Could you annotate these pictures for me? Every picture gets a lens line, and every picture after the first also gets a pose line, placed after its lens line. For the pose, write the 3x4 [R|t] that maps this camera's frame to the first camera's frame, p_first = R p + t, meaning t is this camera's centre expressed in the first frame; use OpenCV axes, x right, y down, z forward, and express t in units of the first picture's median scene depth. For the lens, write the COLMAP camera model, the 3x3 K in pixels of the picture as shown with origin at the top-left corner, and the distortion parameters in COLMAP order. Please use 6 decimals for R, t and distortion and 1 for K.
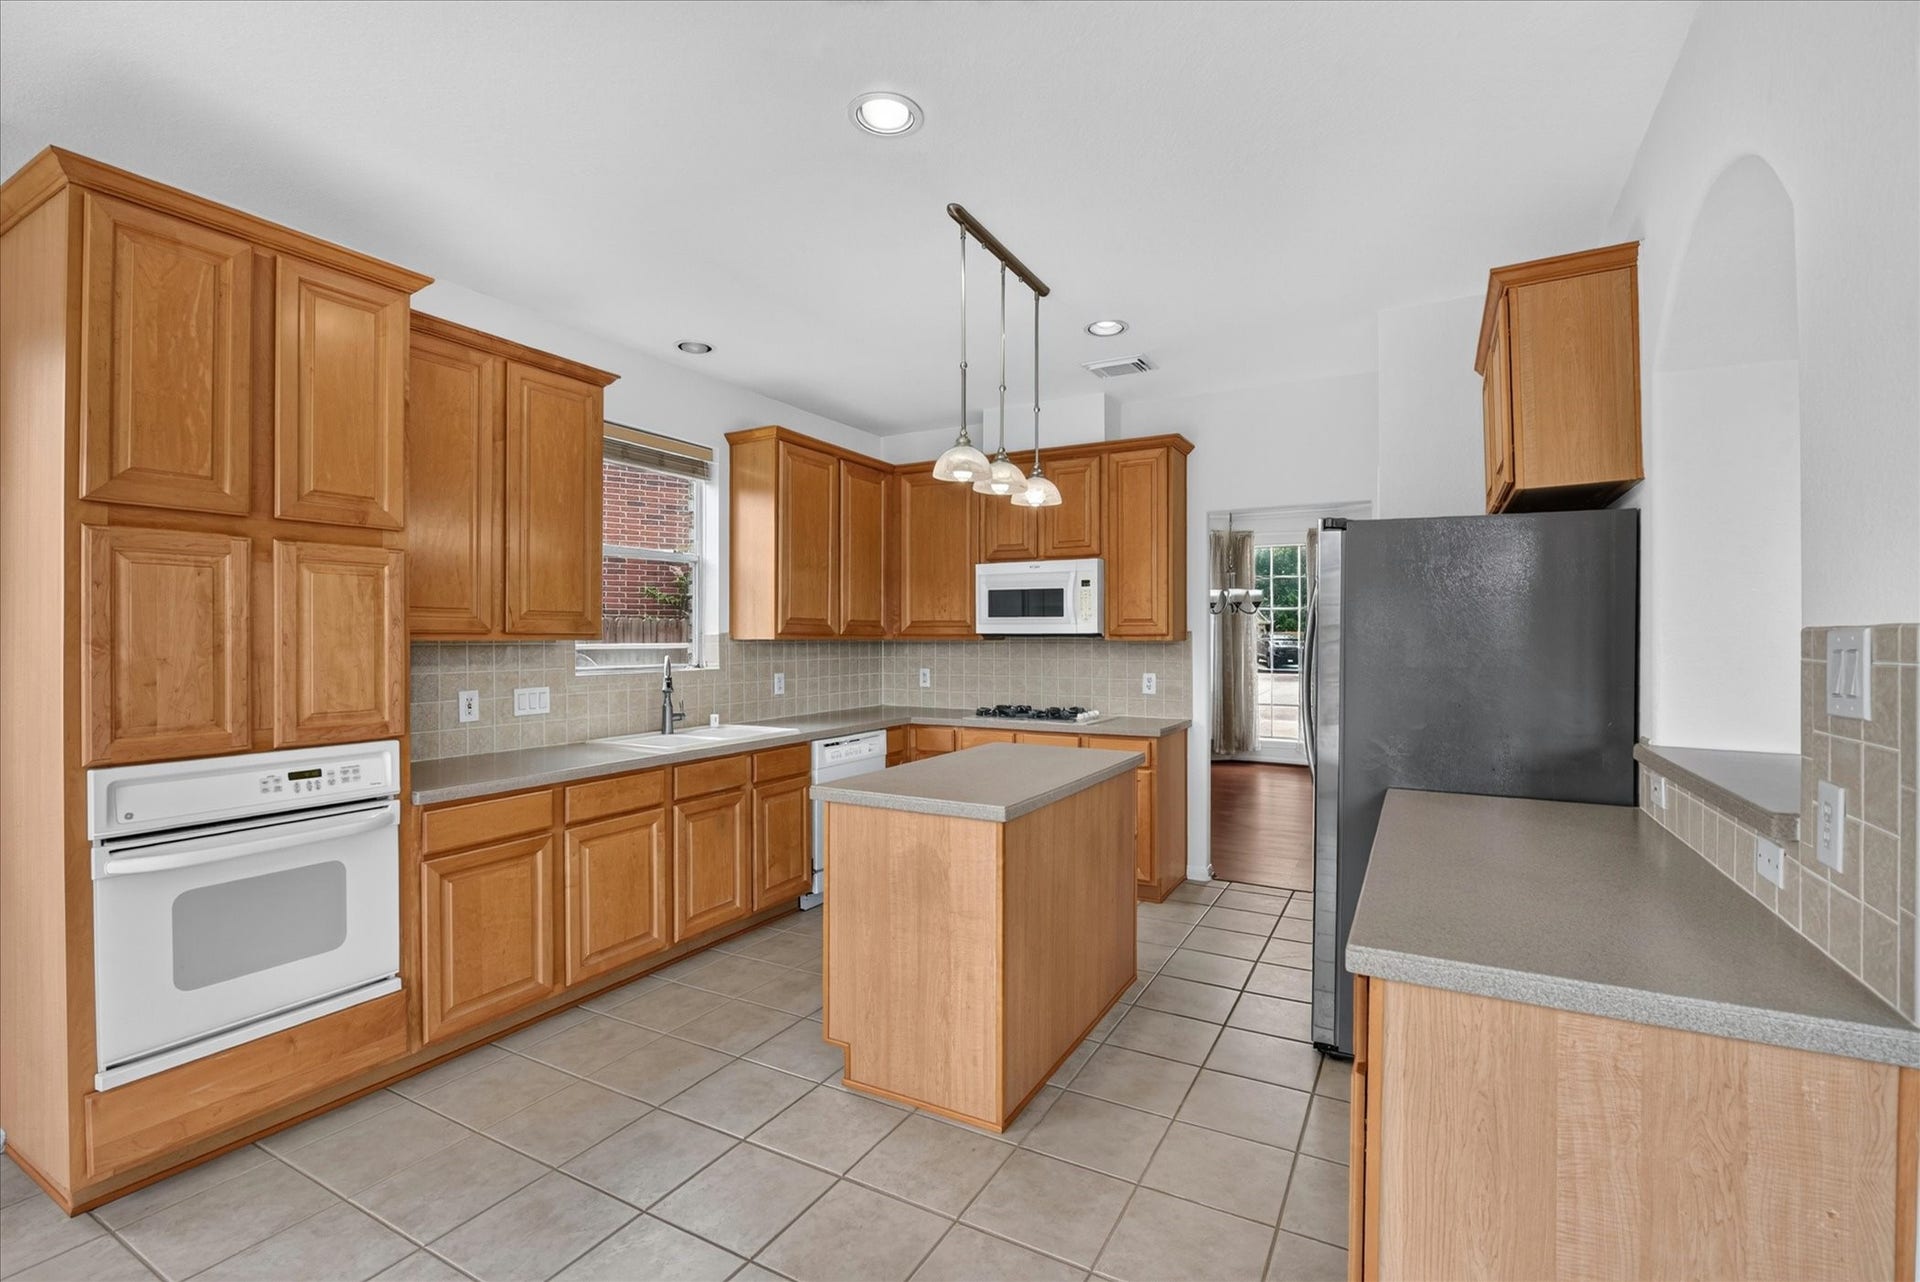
lens RADIAL K [[854.5, 0, 966.1], [0, 854.5, 636.9], [0, 0, 1]] dist [-0.017282, -0.001364]
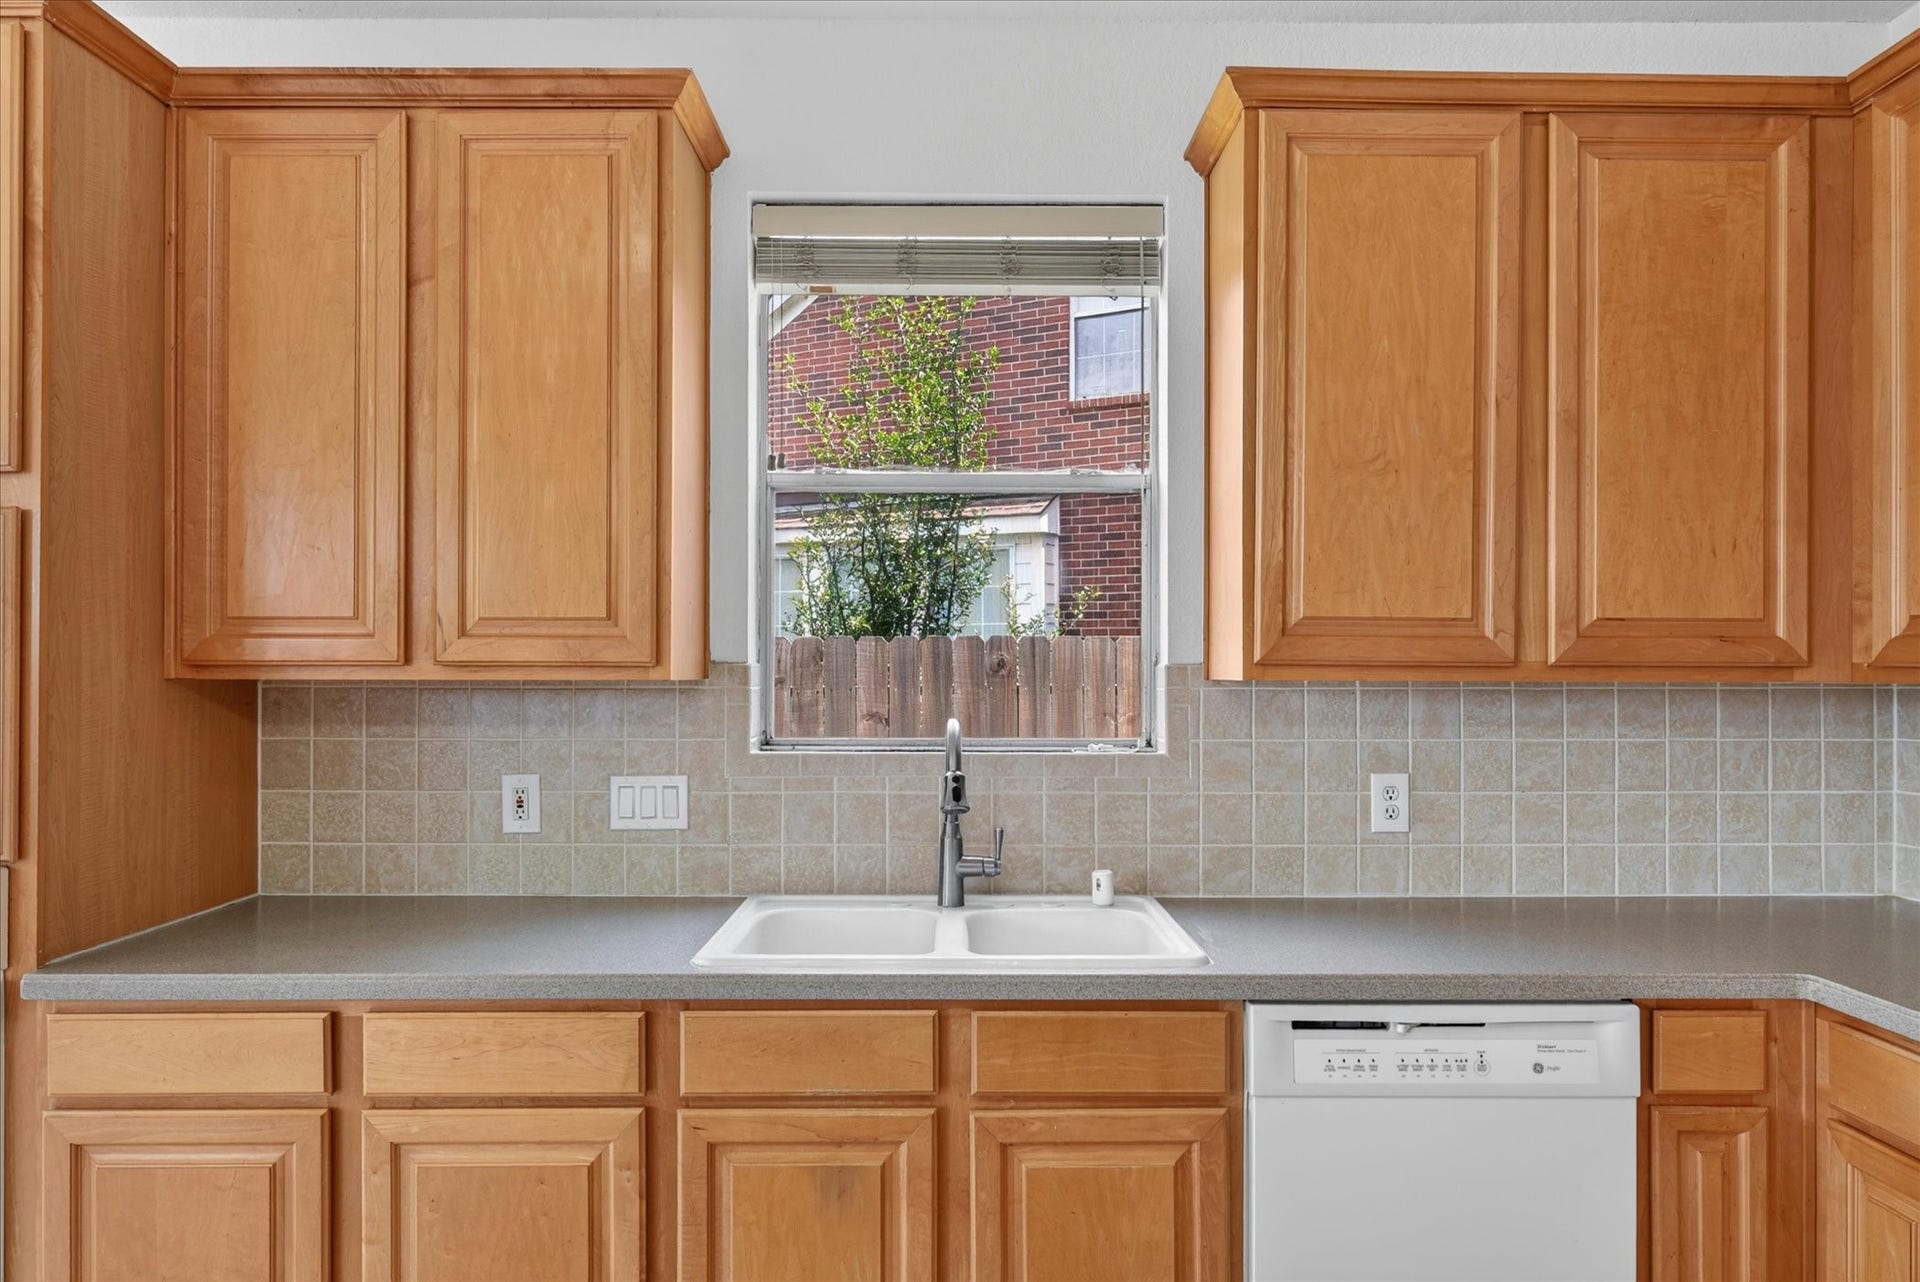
lens RADIAL K [[1161.8, 0, 956.5], [0, 1161.8, 676.2], [0, 0, 1]] dist [-0.008240, -0.001744]
pose [[0.479469, 0.000120, -0.877559, 0.185747], [0.000331, 1.000000, 0.000317, 0.001583], [0.877559, -0.000443, 0.479469, 0.897389]]
